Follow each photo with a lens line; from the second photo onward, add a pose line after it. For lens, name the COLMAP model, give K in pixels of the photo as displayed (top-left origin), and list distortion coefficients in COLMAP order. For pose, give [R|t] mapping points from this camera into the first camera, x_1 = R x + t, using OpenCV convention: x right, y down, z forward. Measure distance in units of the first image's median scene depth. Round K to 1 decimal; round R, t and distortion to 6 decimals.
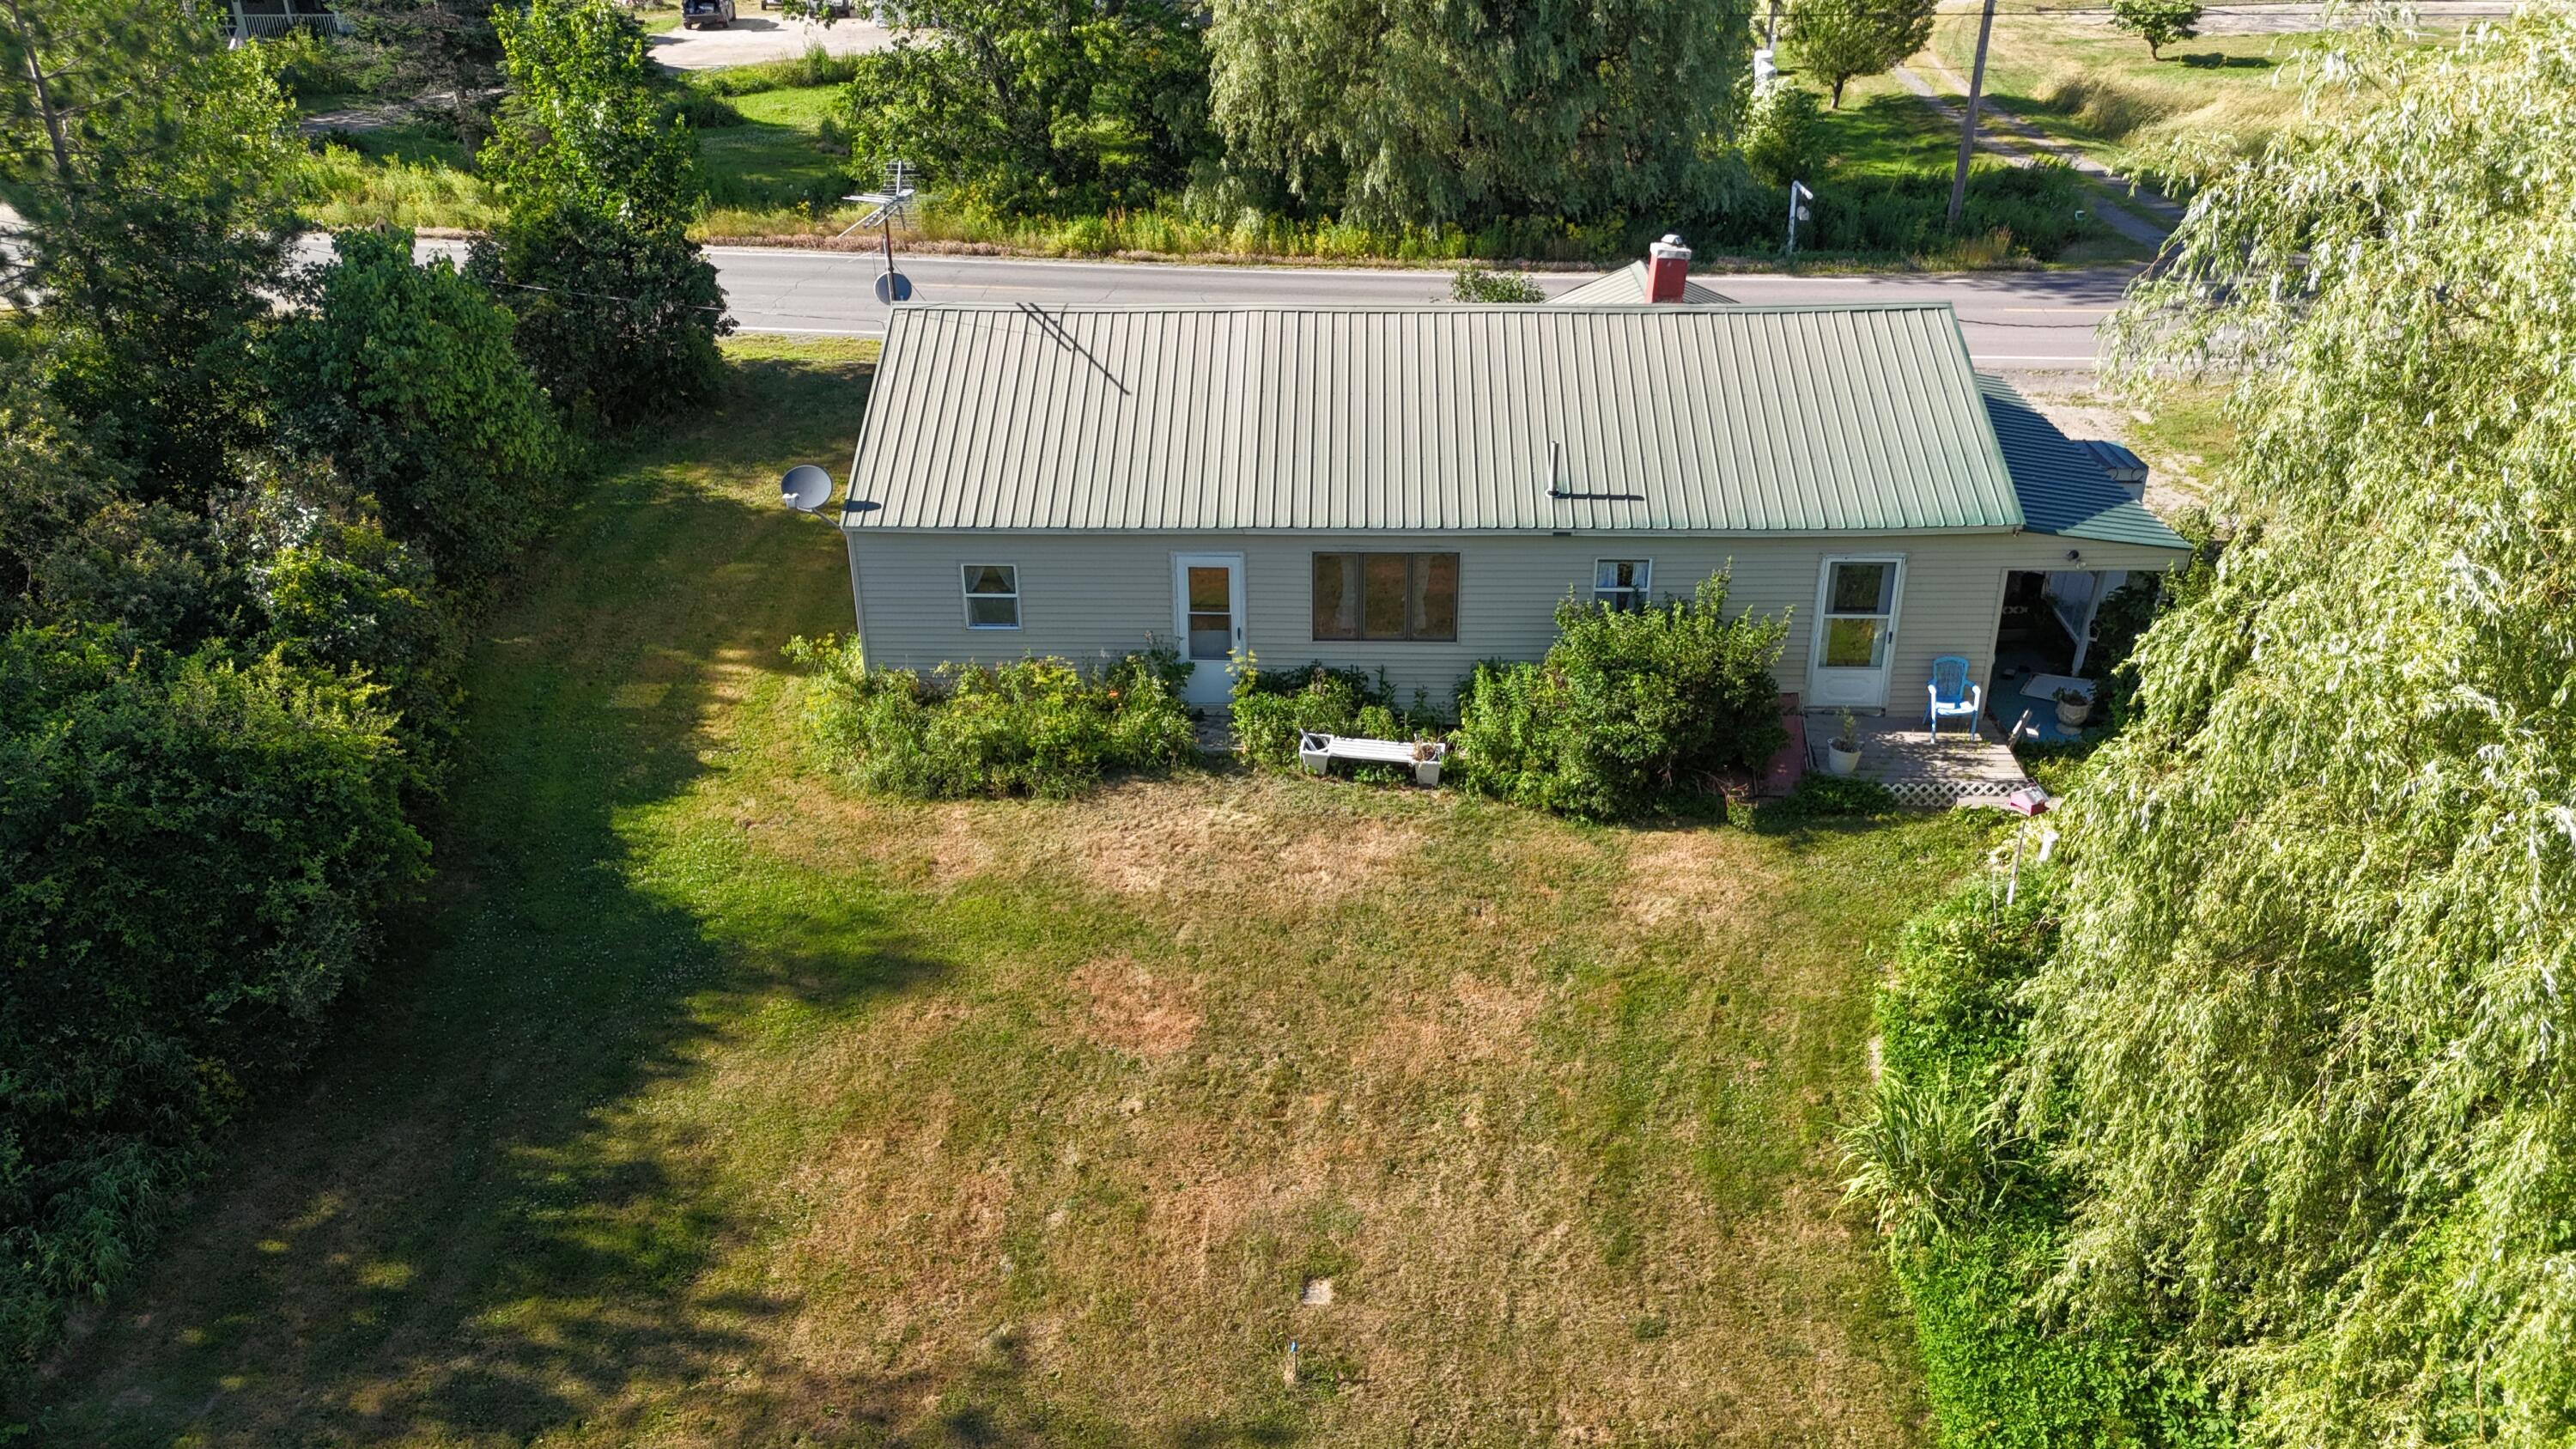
lens RADIAL K [[1841.5, 0, 1288.0], [0, 1841.5, 724.5], [0, 0, 1]] dist [0.079622, -0.090614]
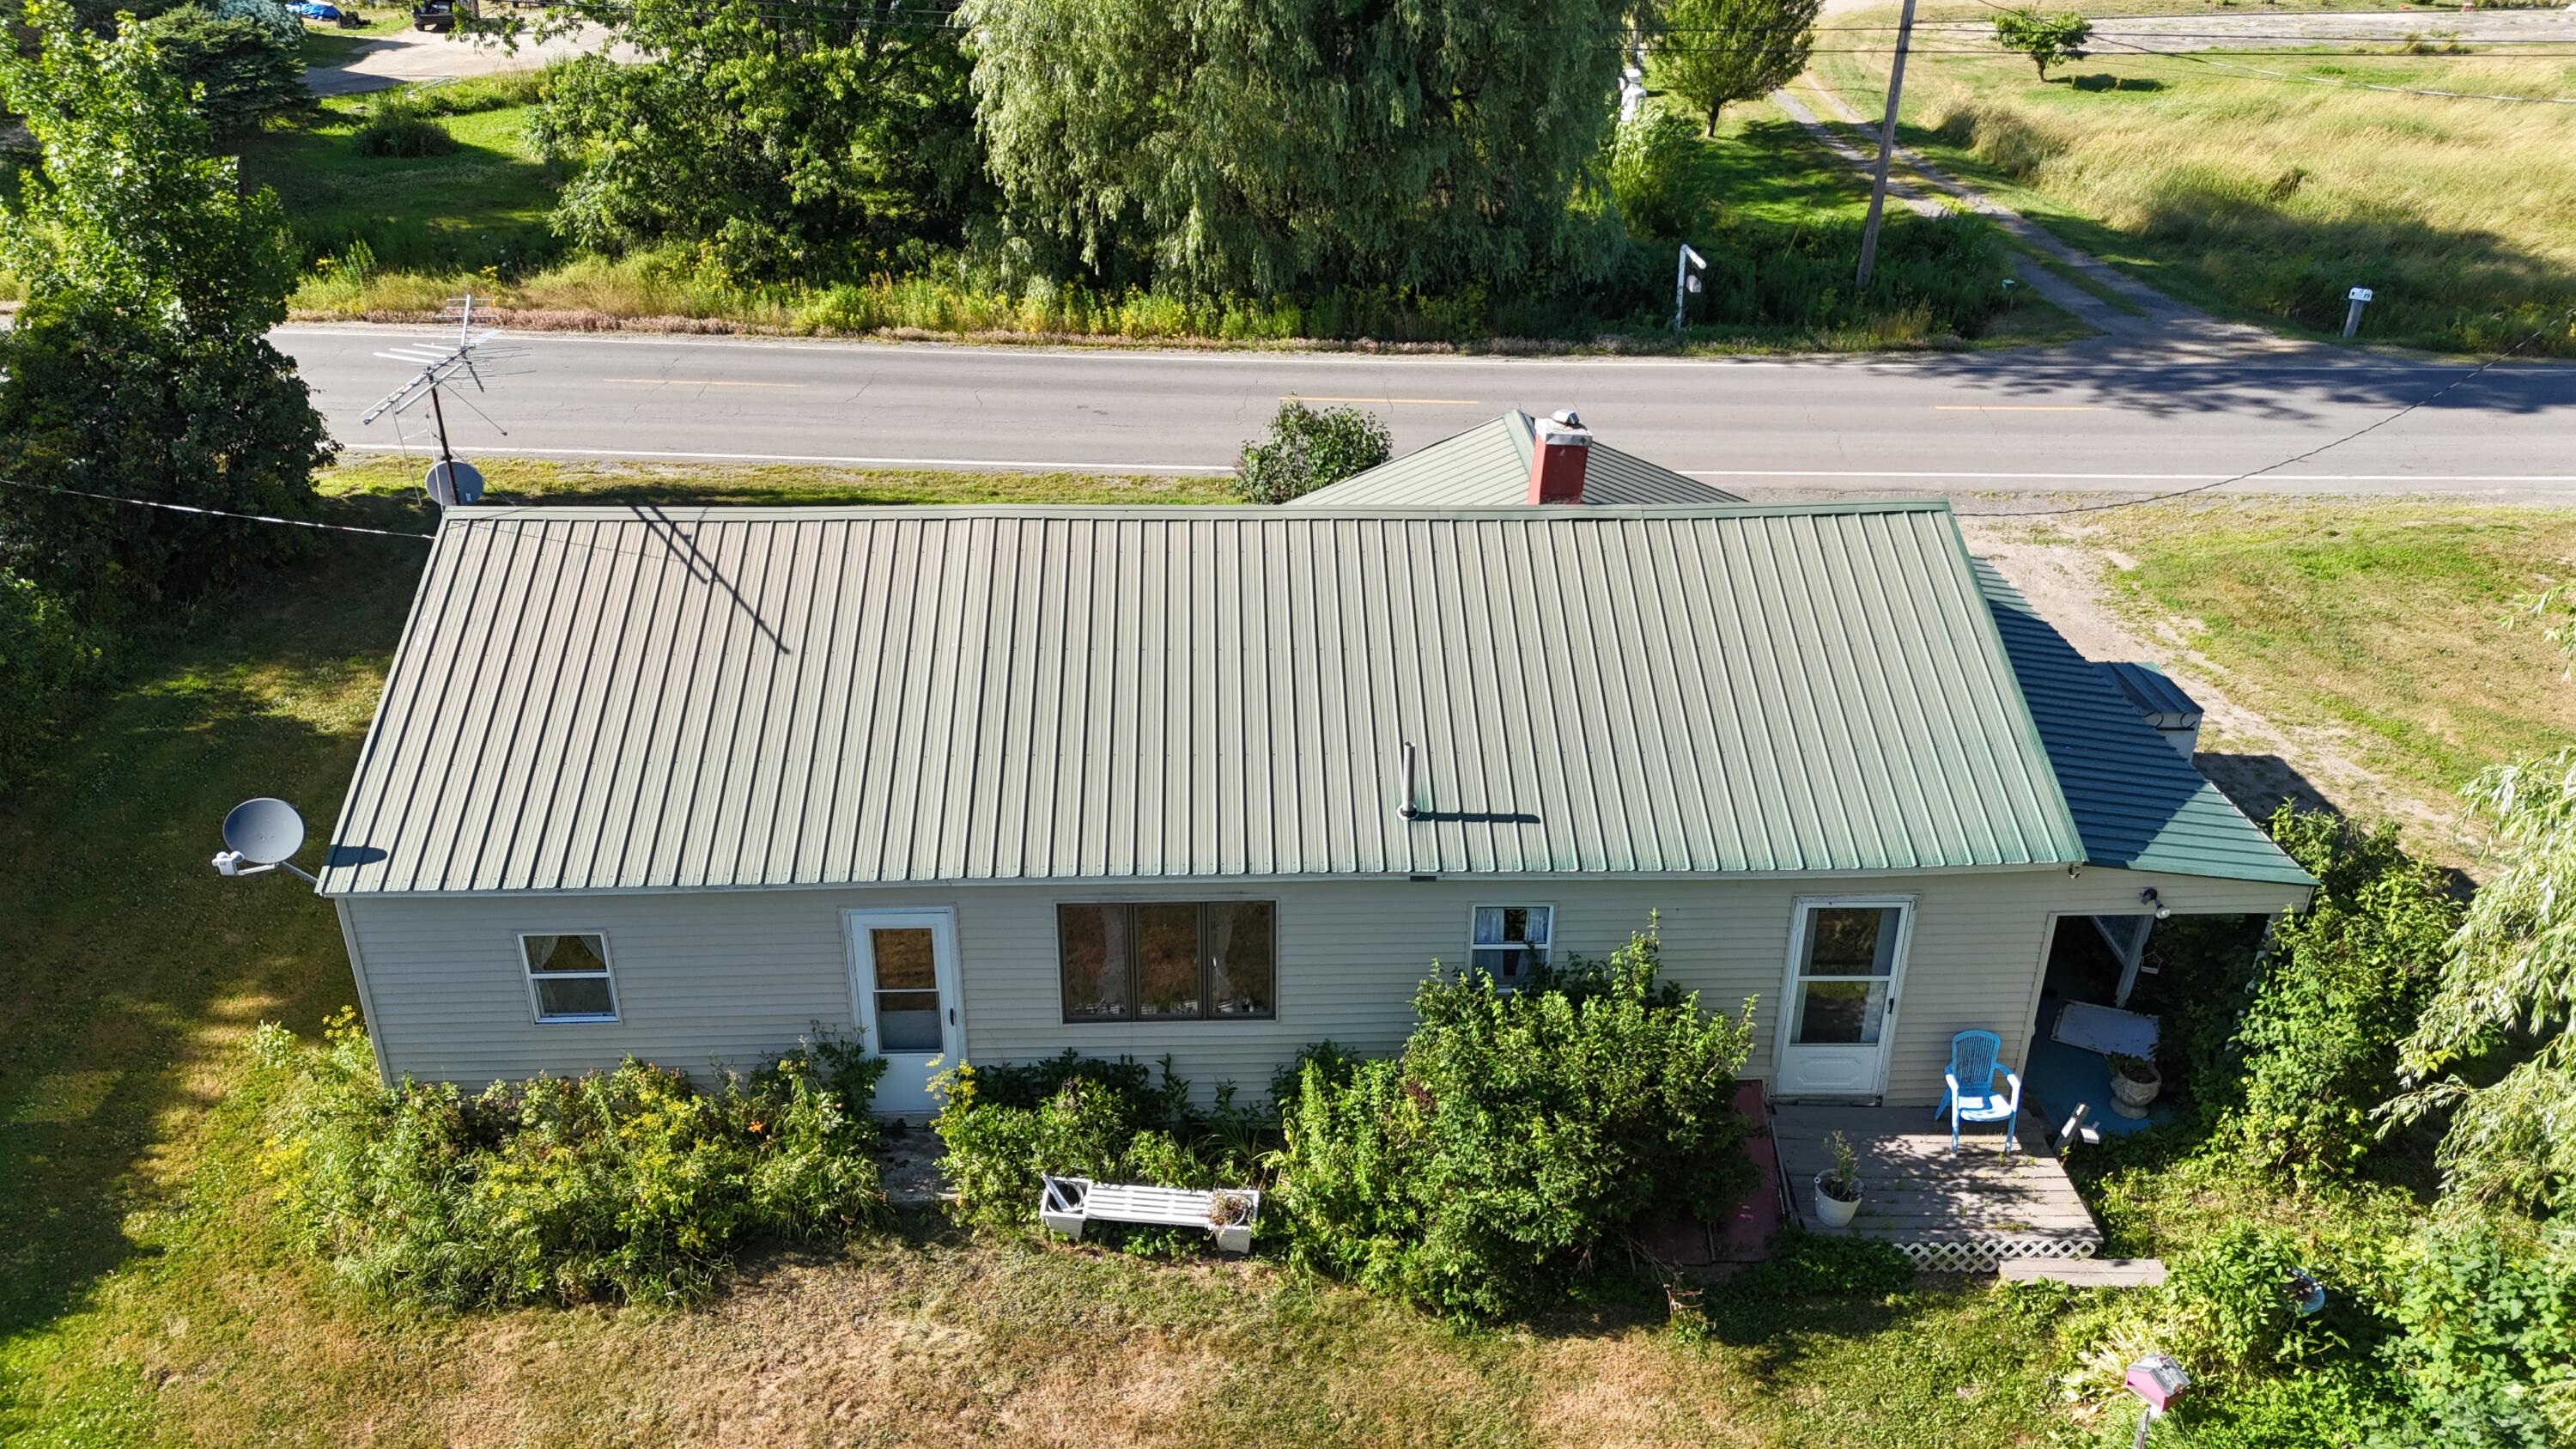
lens RADIAL K [[1841.5, 0, 1288.0], [0, 1841.5, 724.5], [0, 0, 1]] dist [0.079622, -0.090614]
pose [[0.997153, -0.019368, 0.072874, 0.049170], [0.018825, 0.999790, 0.008133, -0.161020], [-0.073016, -0.006738, 0.997308, 0.317501]]
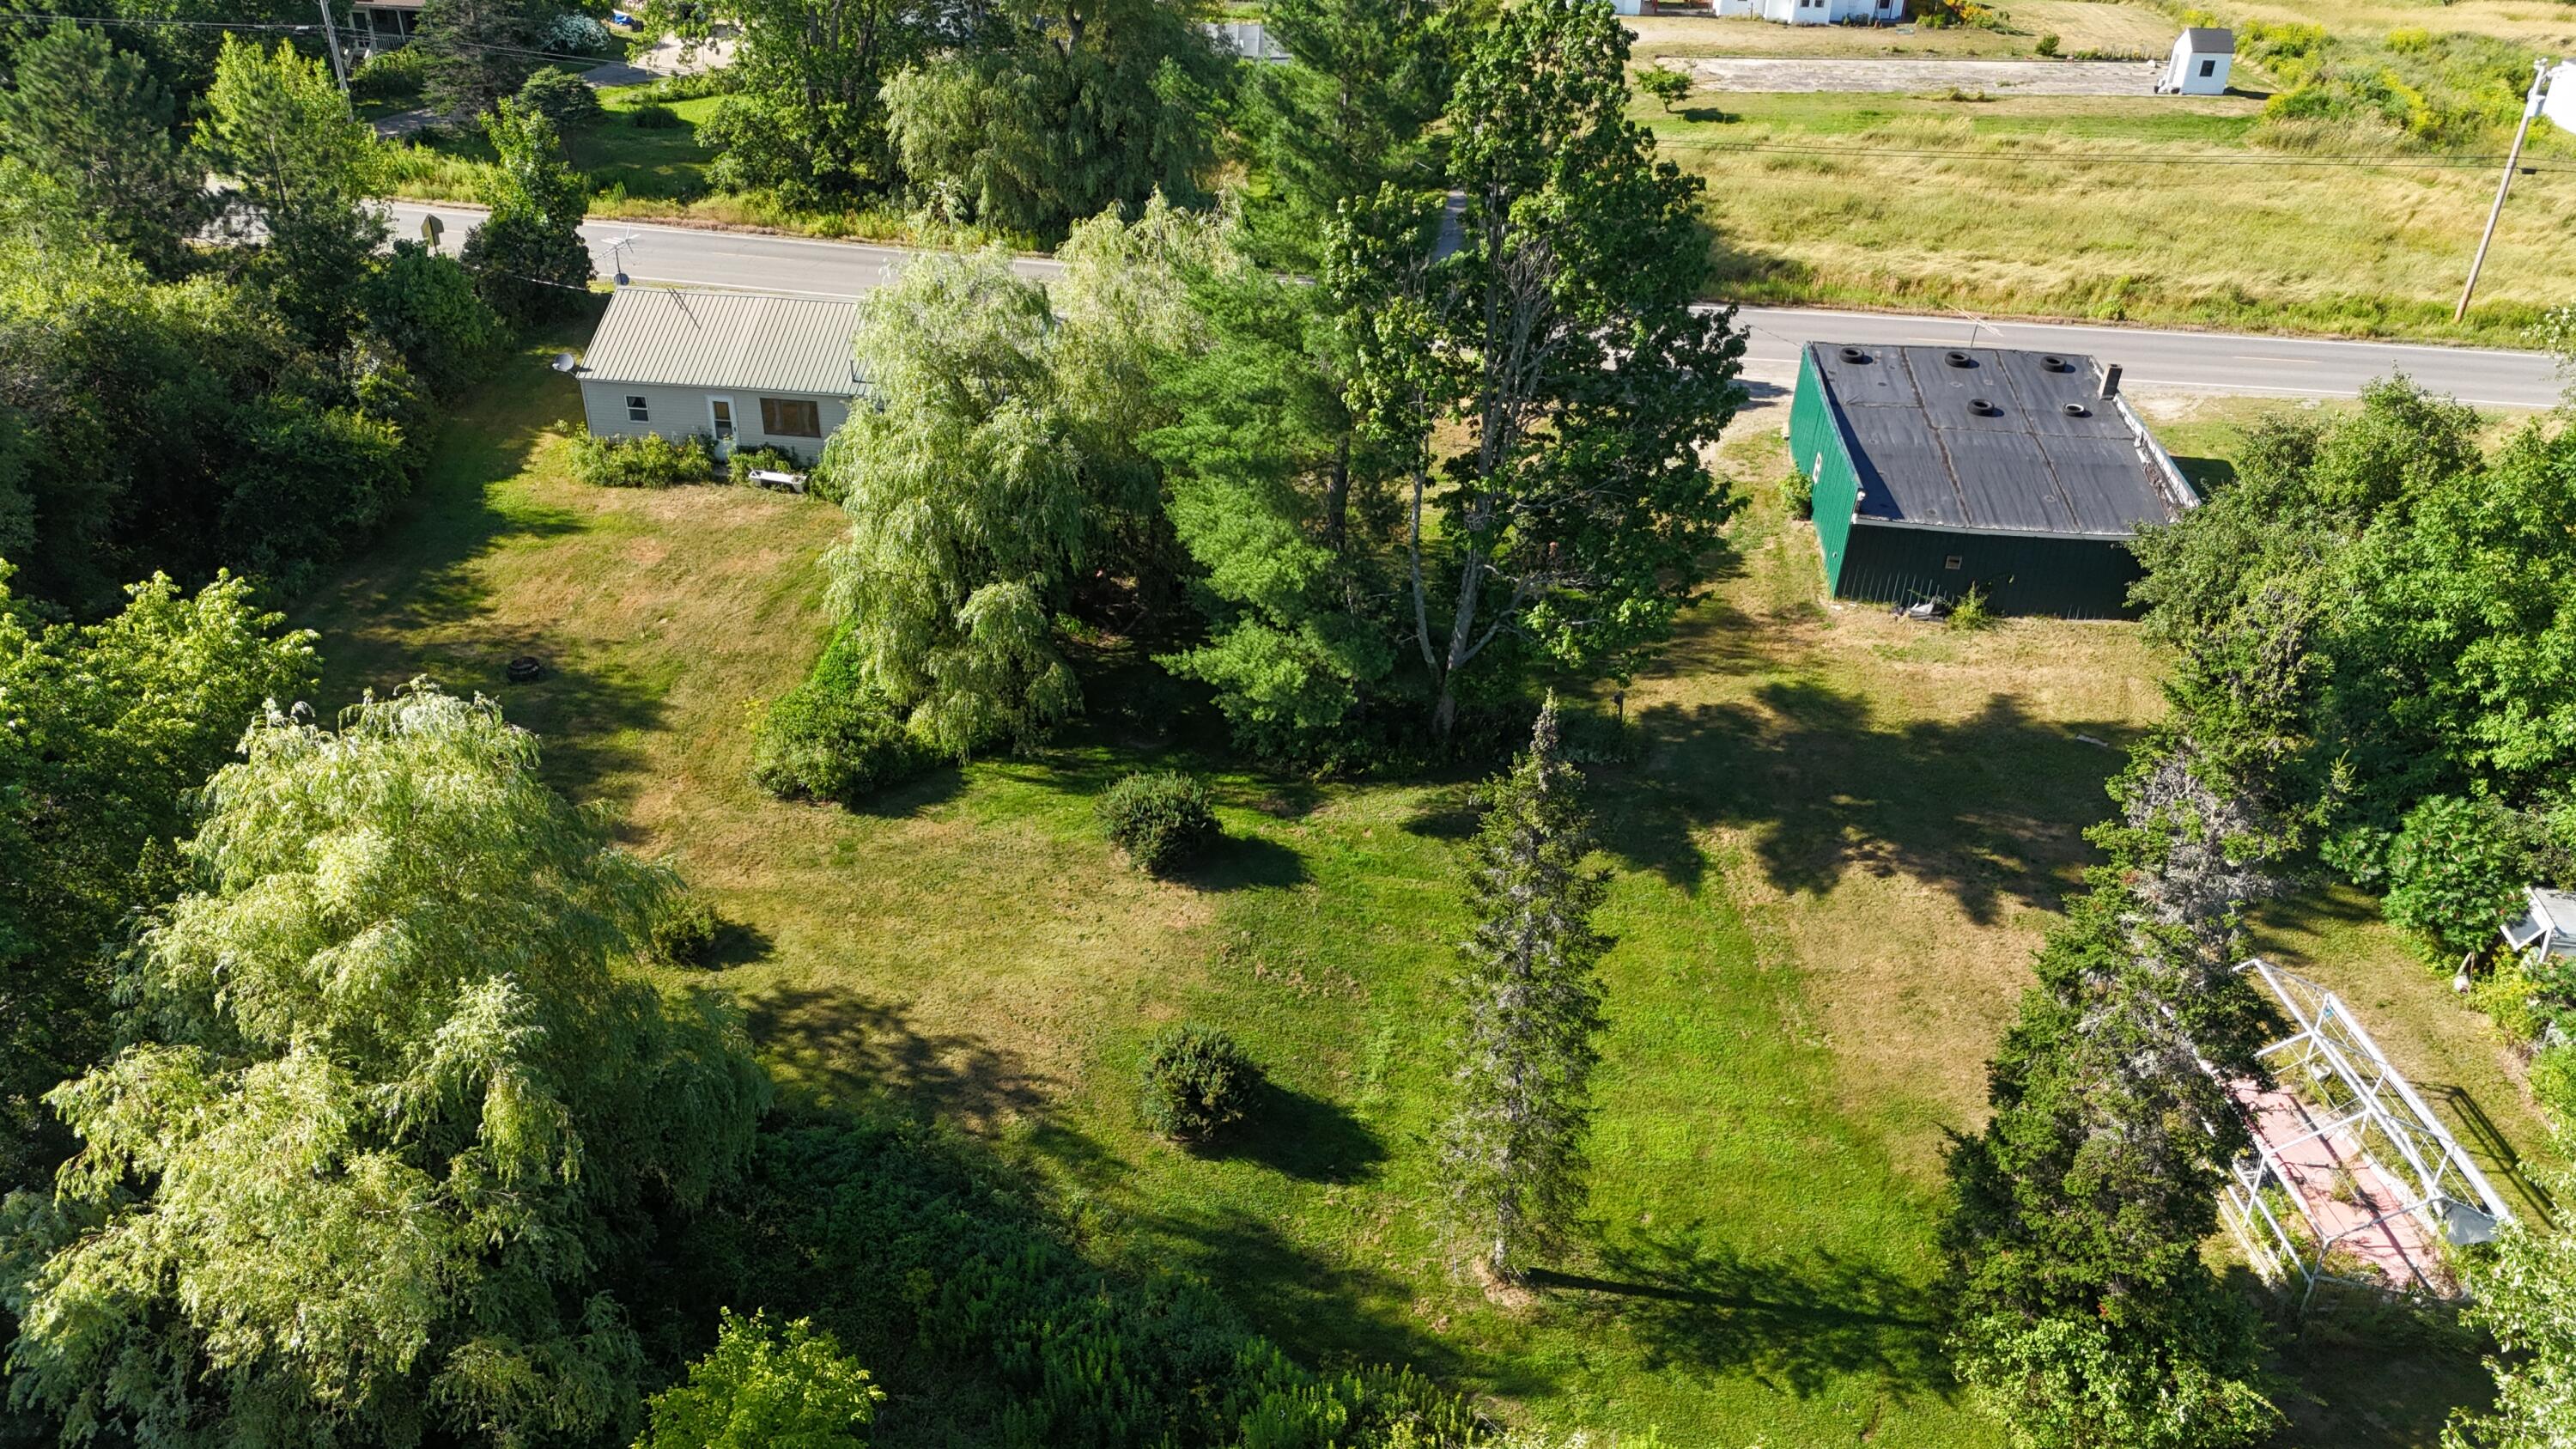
lens RADIAL K [[1841.5, 0, 1288.0], [0, 1841.5, 724.5], [0, 0, 1]] dist [0.079622, -0.090614]
pose [[0.996607, 0.062531, -0.053528, 0.890718], [-0.059418, 0.996552, 0.057908, 0.160675], [0.056964, -0.054531, 0.996886, -1.510967]]
